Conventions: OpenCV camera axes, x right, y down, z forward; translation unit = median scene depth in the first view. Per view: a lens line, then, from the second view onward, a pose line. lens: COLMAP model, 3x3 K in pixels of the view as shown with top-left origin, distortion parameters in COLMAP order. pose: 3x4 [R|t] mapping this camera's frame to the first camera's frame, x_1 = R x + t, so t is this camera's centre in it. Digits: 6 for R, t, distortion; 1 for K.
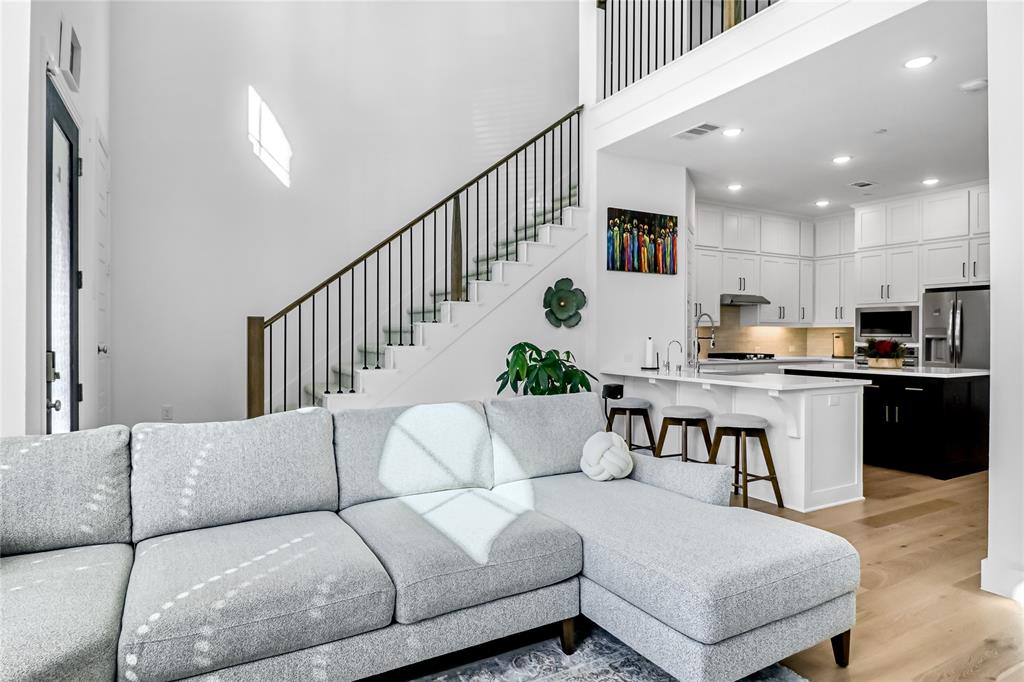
lens RADIAL K [[559.7, 0, 508.0], [0, 559.7, 335.5], [0, 0, 1]] dist [-0.001990, -0.001119]
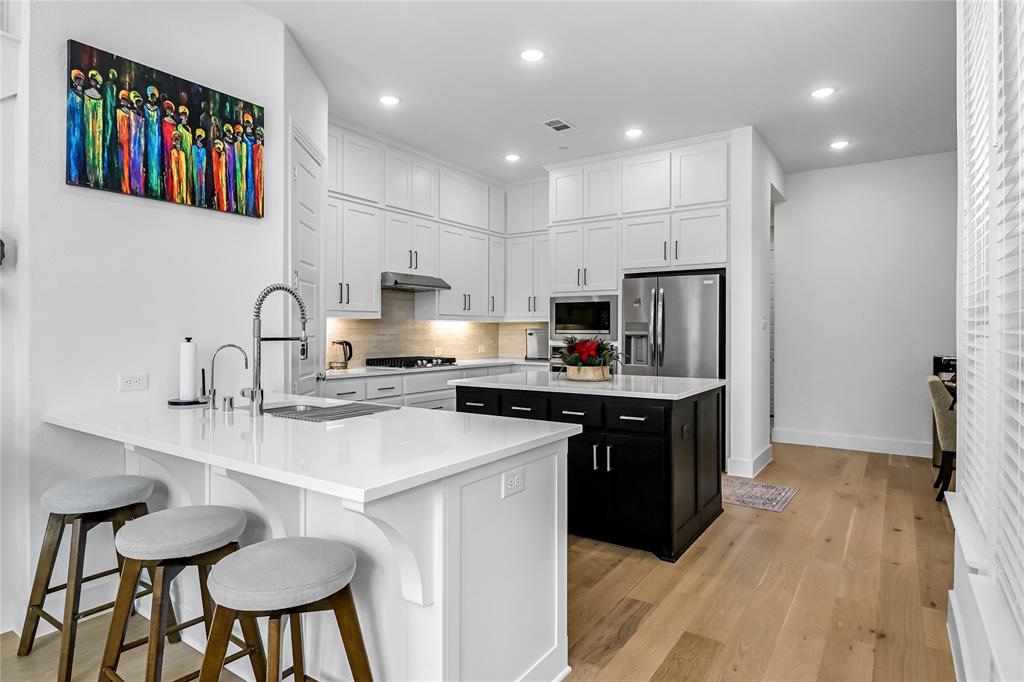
lens RADIAL K [[576.9, 0, 508.5], [0, 576.9, 328.3], [0, 0, 1]] dist [-0.001115, -0.000533]
pose [[0.883844, 0.001079, 0.467781, 0.250518], [0.002191, 0.999977, -0.006447, -0.000658], [-0.467777, 0.006723, 0.883821, 0.408995]]
